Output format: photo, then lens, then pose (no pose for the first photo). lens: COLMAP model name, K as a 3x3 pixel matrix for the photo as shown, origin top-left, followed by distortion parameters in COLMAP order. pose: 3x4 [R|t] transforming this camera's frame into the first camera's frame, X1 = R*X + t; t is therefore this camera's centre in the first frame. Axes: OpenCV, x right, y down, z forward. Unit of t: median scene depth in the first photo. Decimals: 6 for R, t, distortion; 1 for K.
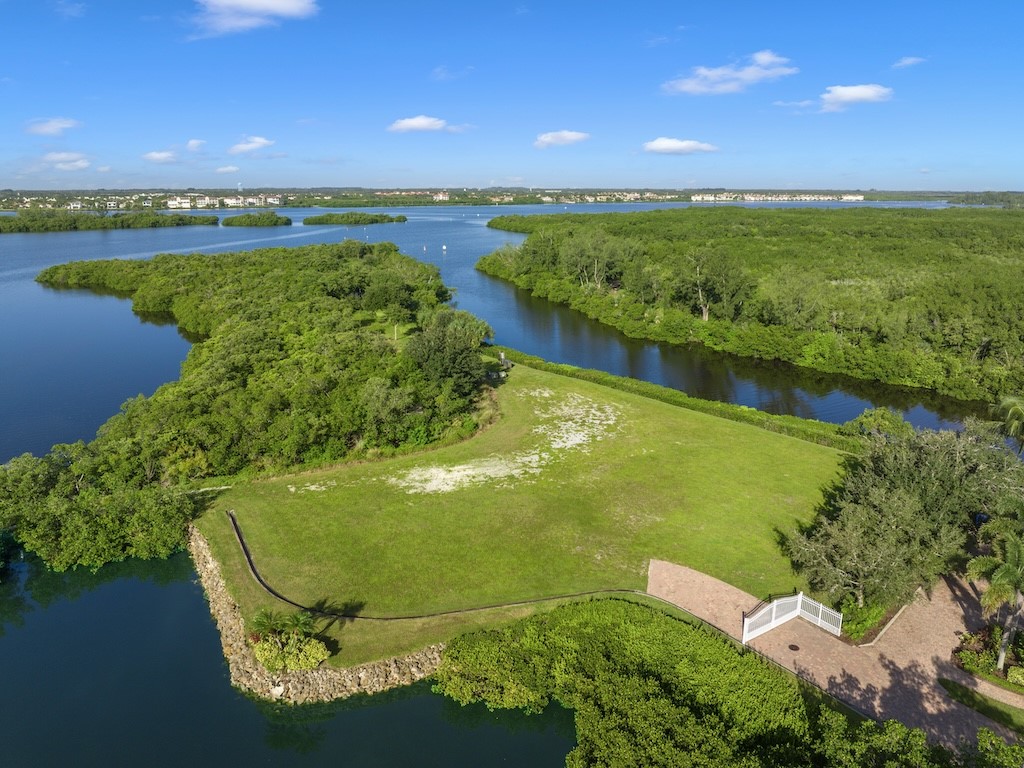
lens RADIAL K [[722.3, 0, 513.3], [0, 722.3, 359.9], [0, 0, 1]] dist [-0.039233, -0.000840]
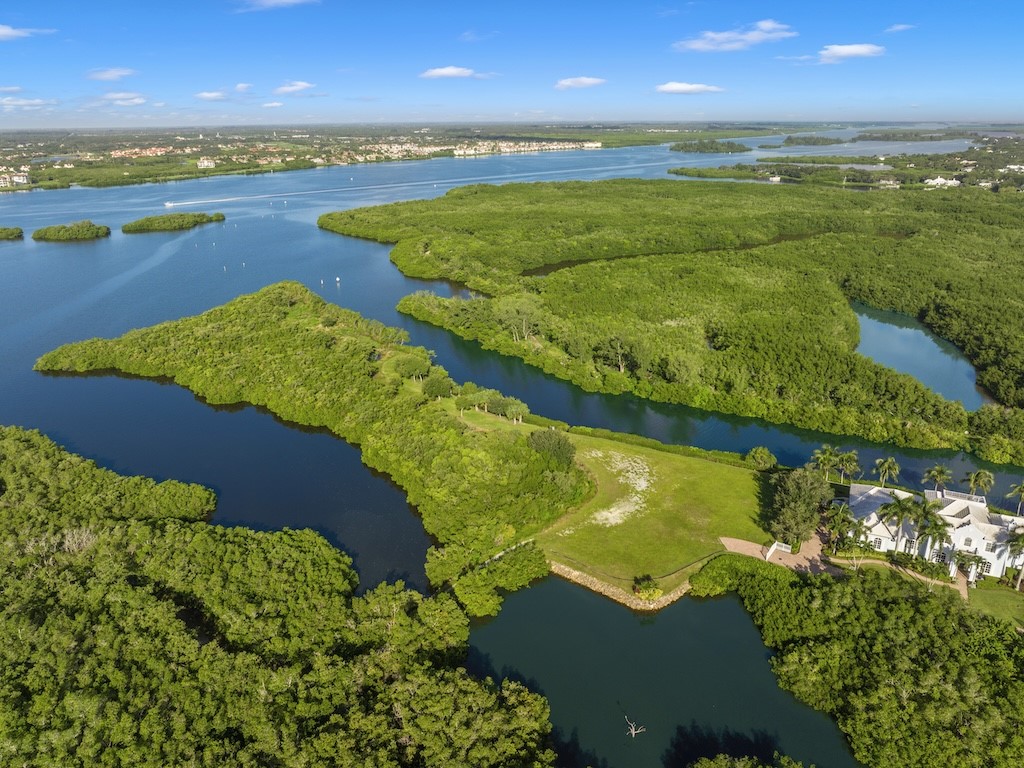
lens RADIAL K [[725.4, 0, 511.8], [0, 725.4, 355.9], [0, 0, 1]] dist [-0.041318, -0.000350]
pose [[0.940516, -0.113768, 0.320135, -0.556029], [0.086940, 0.991487, 0.096931, -0.306627], [-0.328438, -0.063332, 0.942400, -0.532892]]
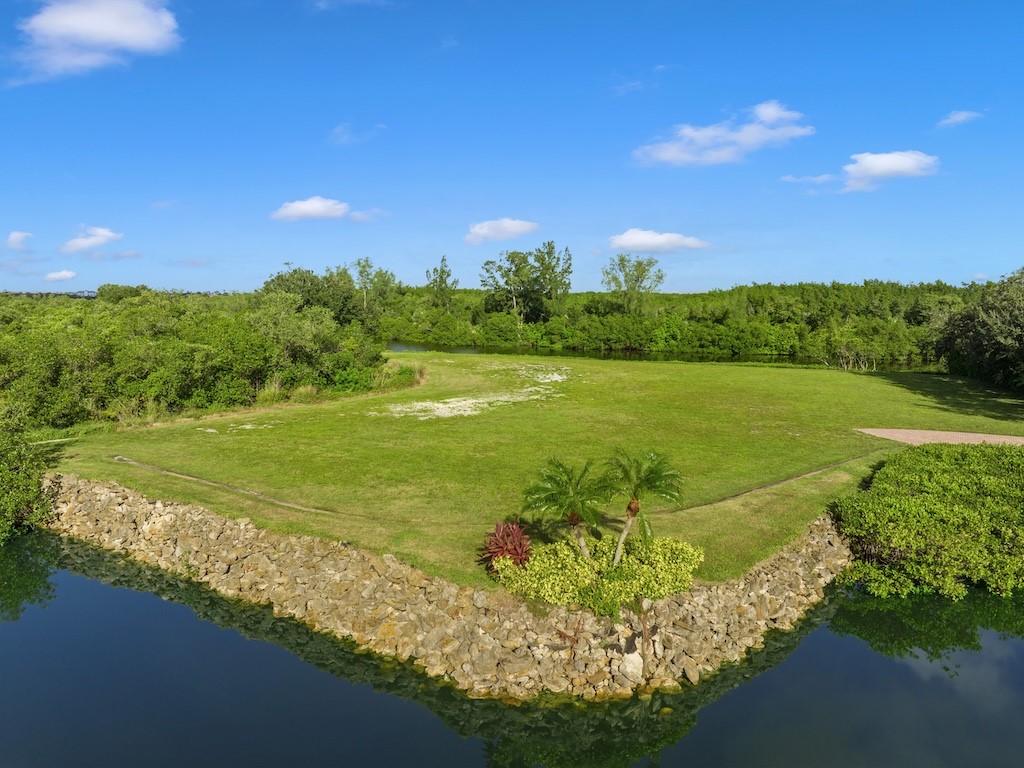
lens RADIAL K [[719.0, 0, 512.8], [0, 719.0, 366.3], [0, 0, 1]] dist [-0.035151, -0.002801]
pose [[0.898169, -0.037187, 0.438076, -0.167075], [0.096435, 0.988815, -0.113780, 0.106525], [-0.428944, 0.144439, 0.891708, 0.206189]]
